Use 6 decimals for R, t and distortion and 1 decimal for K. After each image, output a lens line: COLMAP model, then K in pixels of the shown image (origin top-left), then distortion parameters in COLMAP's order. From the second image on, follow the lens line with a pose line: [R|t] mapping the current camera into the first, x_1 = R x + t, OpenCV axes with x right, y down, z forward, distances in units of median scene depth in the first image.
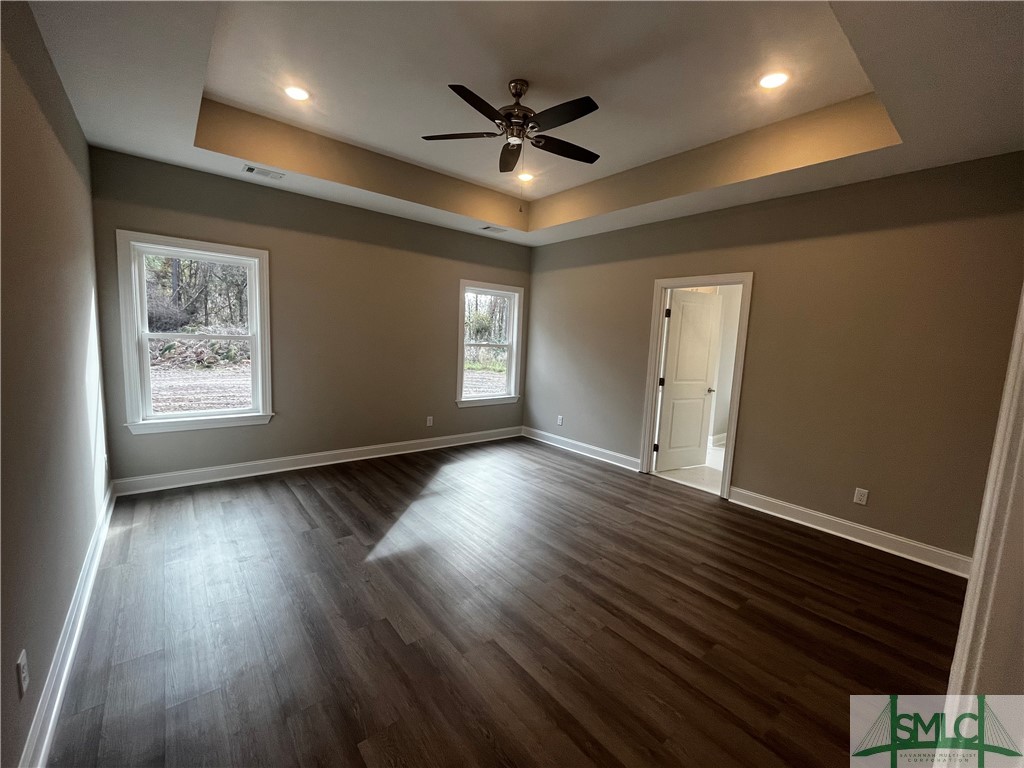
lens RADIAL K [[417.8, 0, 512.0], [0, 417.8, 384.0], [0, 0, 1]] dist [-0.003338, 0.000050]
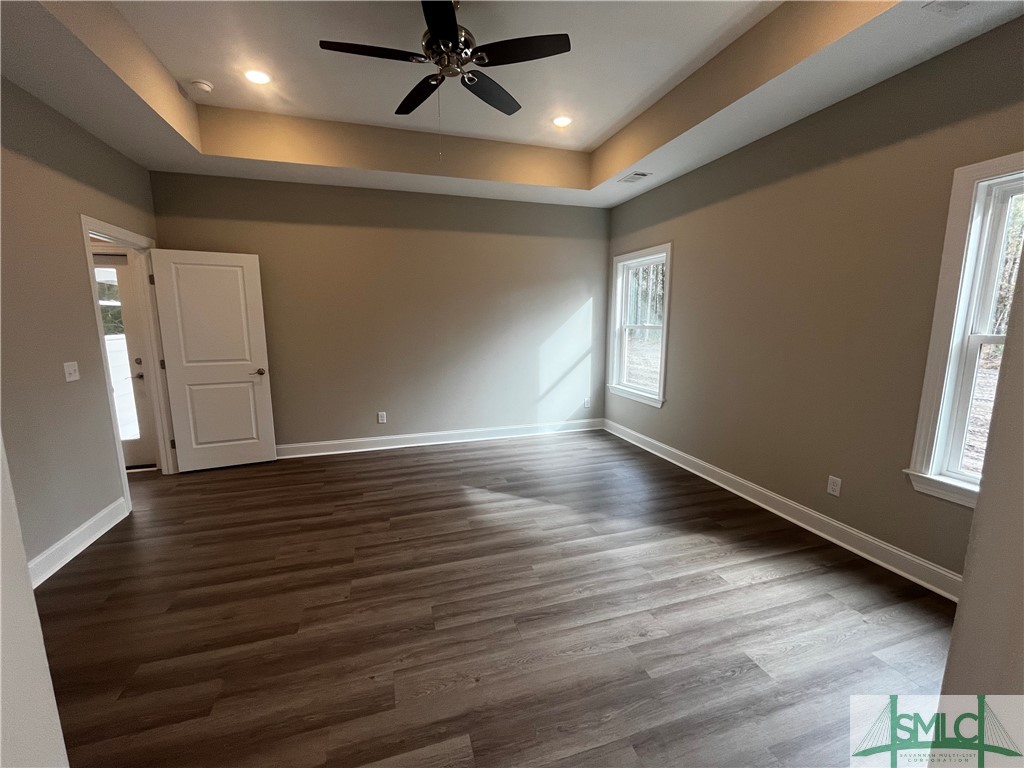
lens RADIAL K [[417.8, 0, 512.0], [0, 417.8, 384.0], [0, 0, 1]] dist [-0.003338, 0.000050]
pose [[-0.371155, 0.100992, -0.923063, 0.612977], [-0.118488, 0.980791, 0.154951, -0.098970], [0.920980, 0.166883, -0.352059, 1.182687]]
